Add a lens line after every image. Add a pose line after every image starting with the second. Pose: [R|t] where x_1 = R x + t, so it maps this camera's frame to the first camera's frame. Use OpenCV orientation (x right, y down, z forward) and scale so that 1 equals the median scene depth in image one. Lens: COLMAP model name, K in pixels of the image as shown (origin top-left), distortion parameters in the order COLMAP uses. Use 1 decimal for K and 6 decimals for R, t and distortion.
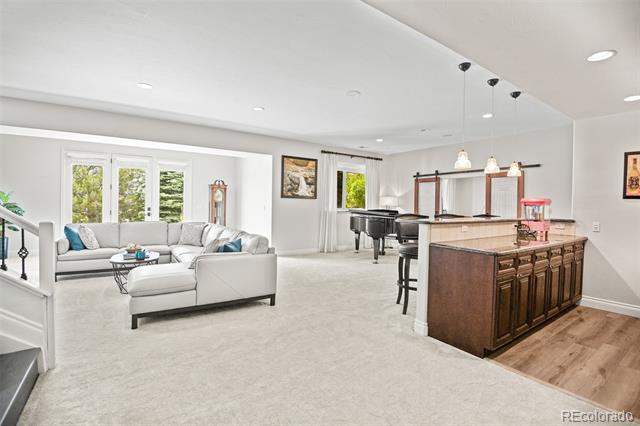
lens RADIAL K [[295.6, 0, 319.3], [0, 295.6, 209.0], [0, 0, 1]] dist [-0.003878, -0.021123]
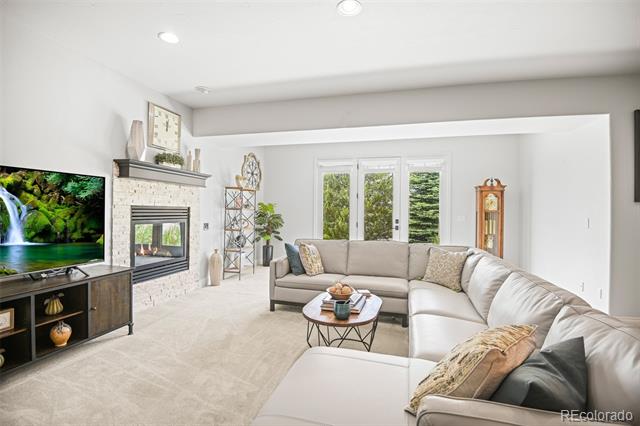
lens RADIAL K [[295.6, 0, 319.3], [0, 295.6, 209.0], [0, 0, 1]] dist [-0.003878, -0.021123]
pose [[0.661025, -0.015827, -0.750197, -0.120975], [-0.010432, 0.999487, -0.030279, -0.007664], [0.750291, 0.027841, 0.660521, 0.331948]]
